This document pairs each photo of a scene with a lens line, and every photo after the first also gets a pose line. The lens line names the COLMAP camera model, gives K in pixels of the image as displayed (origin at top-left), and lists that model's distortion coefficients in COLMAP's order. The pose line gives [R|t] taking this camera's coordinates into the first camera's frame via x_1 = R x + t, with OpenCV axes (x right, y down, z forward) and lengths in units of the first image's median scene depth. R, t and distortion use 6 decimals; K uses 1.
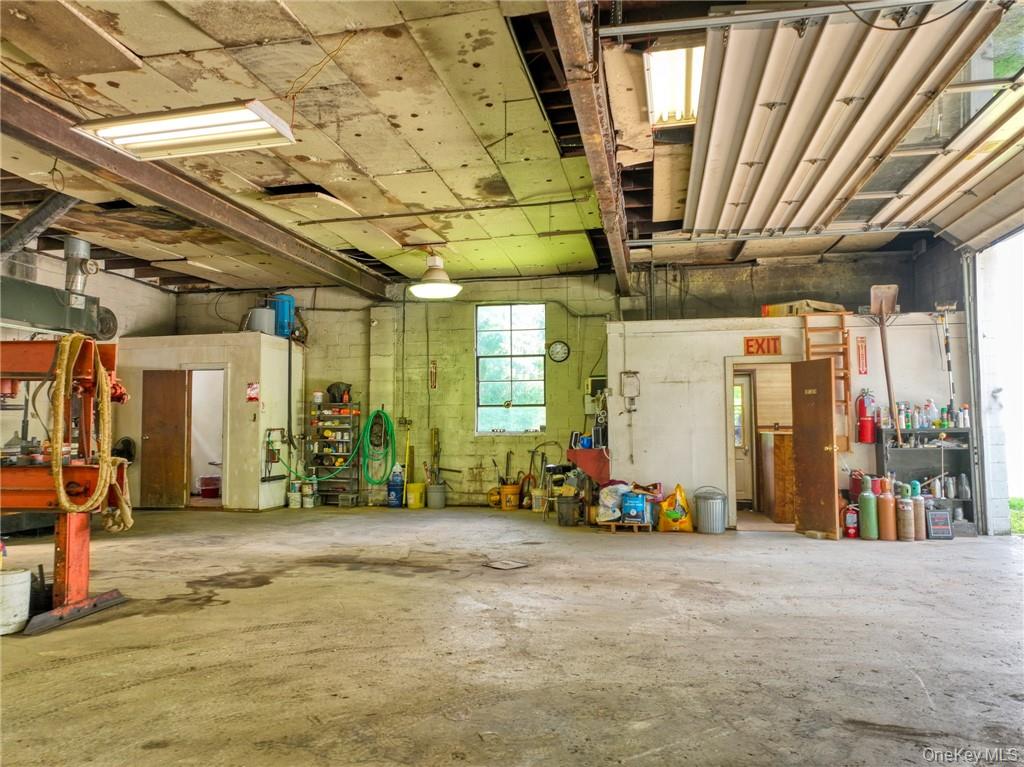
lens RADIAL K [[717.3, 0, 516.8], [0, 717.3, 384.9], [0, 0, 1]] dist [0.002291, 0.011196]
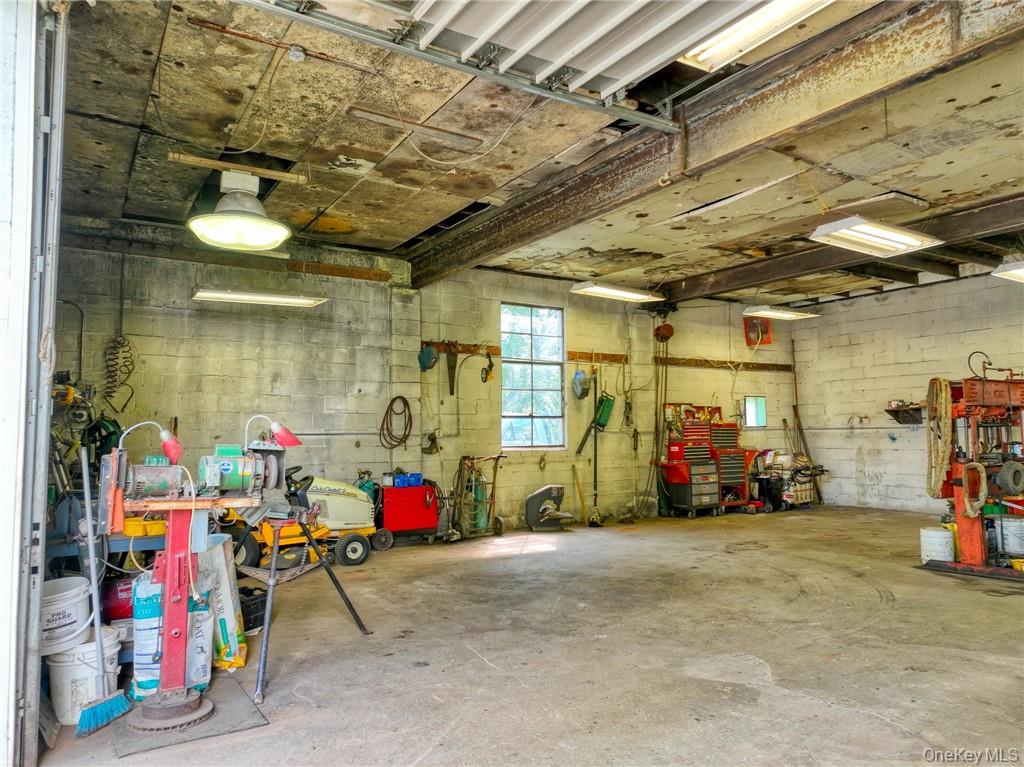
lens RADIAL K [[717.3, 0, 517.6], [0, 717.3, 382.1], [0, 0, 1]] dist [0.002291, 0.011196]
pose [[-0.719952, -0.040620, -0.692834, 0.723730], [0.055199, 0.991772, -0.115507, 0.044241], [0.691825, -0.121404, -0.711786, 1.021375]]
